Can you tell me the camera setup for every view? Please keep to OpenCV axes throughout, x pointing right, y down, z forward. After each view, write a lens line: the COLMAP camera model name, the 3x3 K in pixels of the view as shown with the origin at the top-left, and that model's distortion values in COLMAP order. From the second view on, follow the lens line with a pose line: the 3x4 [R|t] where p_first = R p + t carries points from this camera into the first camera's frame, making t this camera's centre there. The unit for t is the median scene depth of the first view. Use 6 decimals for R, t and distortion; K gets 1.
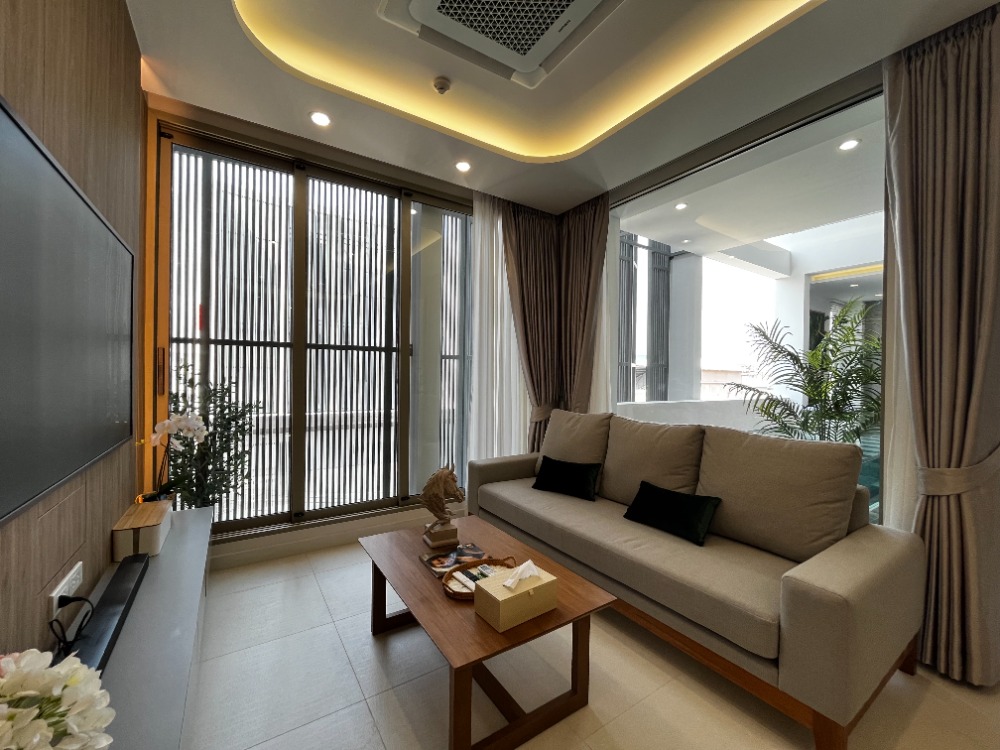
lens RADIAL K [[401.1, 0, 500.0], [0, 401.1, 375.0], [0, 0, 1]] dist [0.001309, 0.000237]
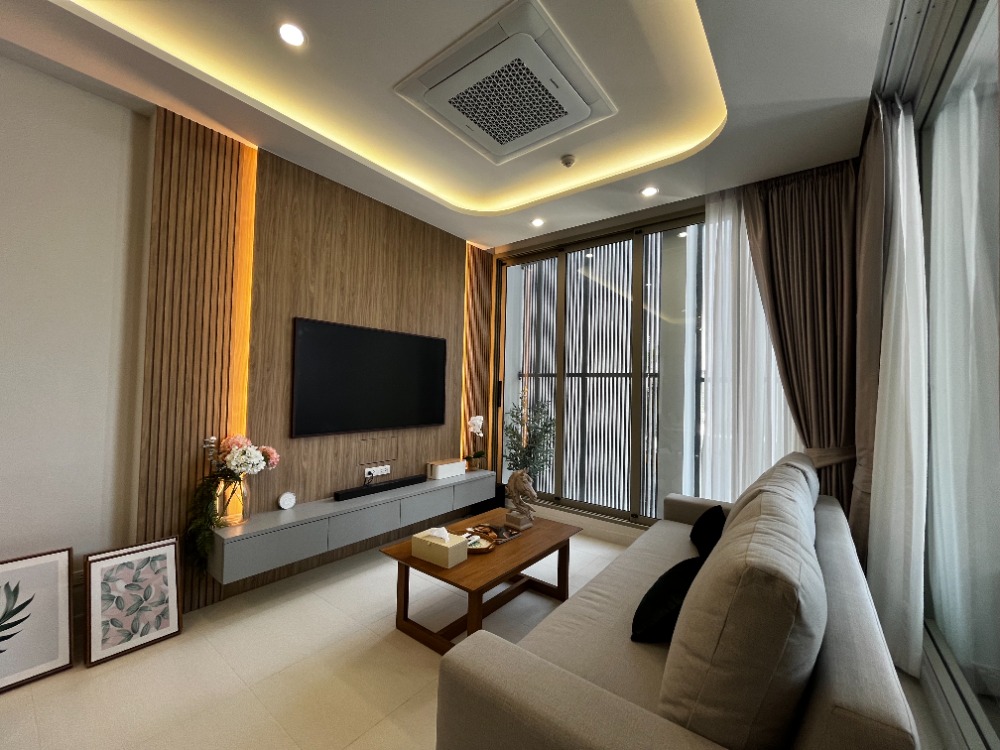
lens RADIAL K [[401.1, 0, 500.0], [0, 401.1, 375.0], [0, 0, 1]] dist [0.001309, 0.000237]
pose [[0.328339, -0.036254, -0.943864, 0.714504], [-0.017985, 0.998842, -0.044622, -0.009835], [0.944389, 0.031626, 0.327307, 0.332145]]
